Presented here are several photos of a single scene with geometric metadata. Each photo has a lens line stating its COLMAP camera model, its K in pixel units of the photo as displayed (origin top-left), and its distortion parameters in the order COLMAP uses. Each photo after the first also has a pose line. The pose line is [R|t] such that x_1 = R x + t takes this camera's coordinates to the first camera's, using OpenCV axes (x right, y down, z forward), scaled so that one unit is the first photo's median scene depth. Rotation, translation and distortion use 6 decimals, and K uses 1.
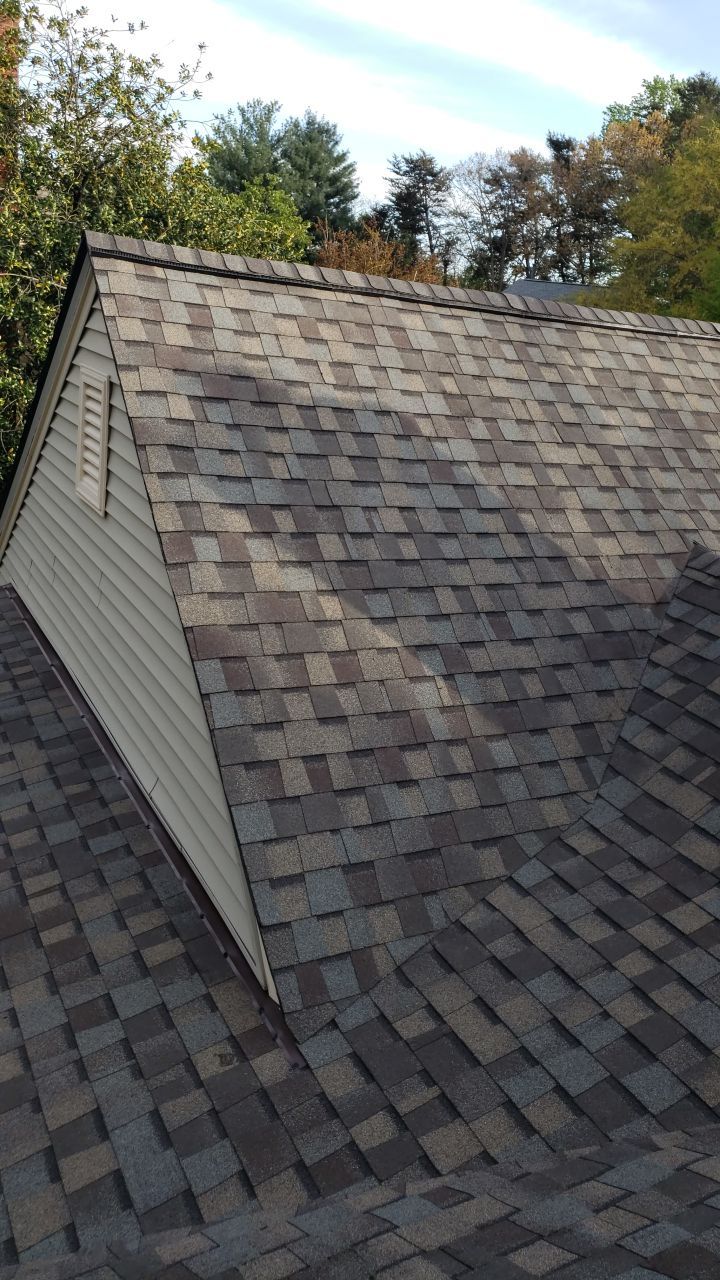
lens RADIAL K [[1009.3, 0, 359.3], [0, 1009.3, 638.2], [0, 0, 1]] dist [0.009232, 0.019506]
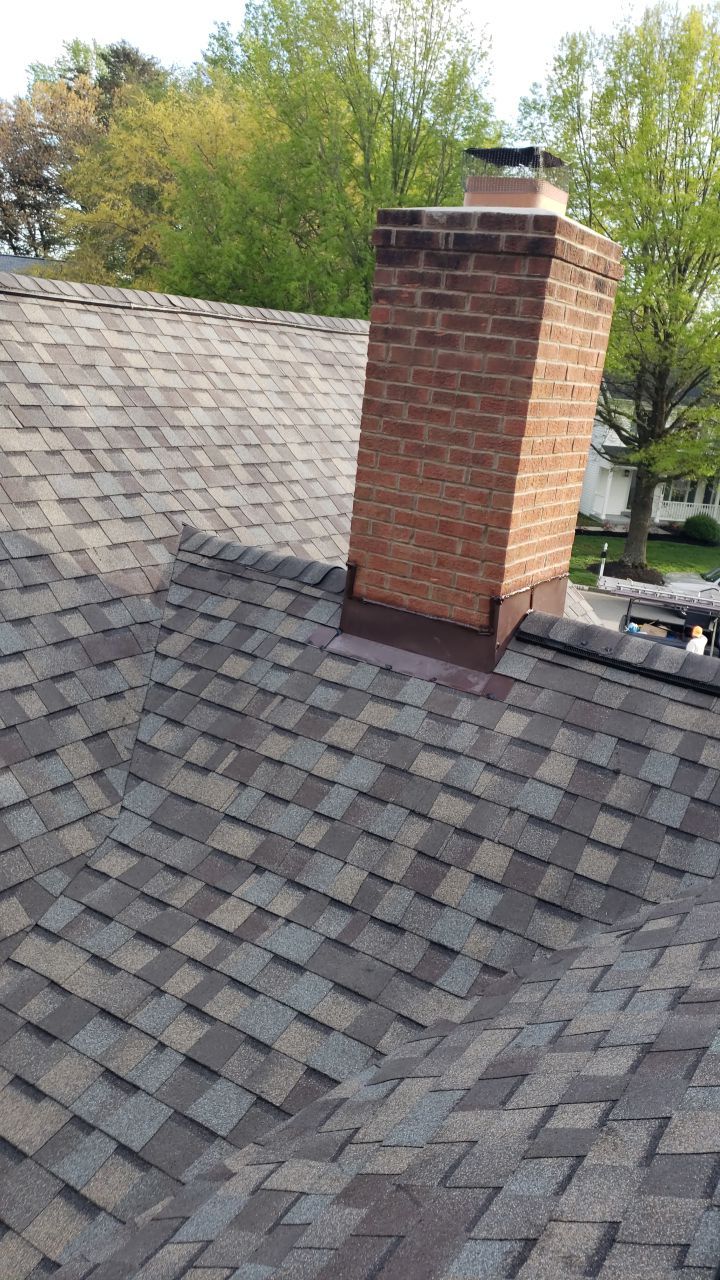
lens RADIAL K [[964.5, 0, 379.2], [0, 964.5, 672.7], [0, 0, 1]] dist [0.030576, -0.006366]
pose [[0.877769, -0.177420, 0.445021, 0.062264], [0.151475, 0.984026, 0.093536, -0.013151], [-0.454507, -0.014693, 0.890622, 0.090763]]
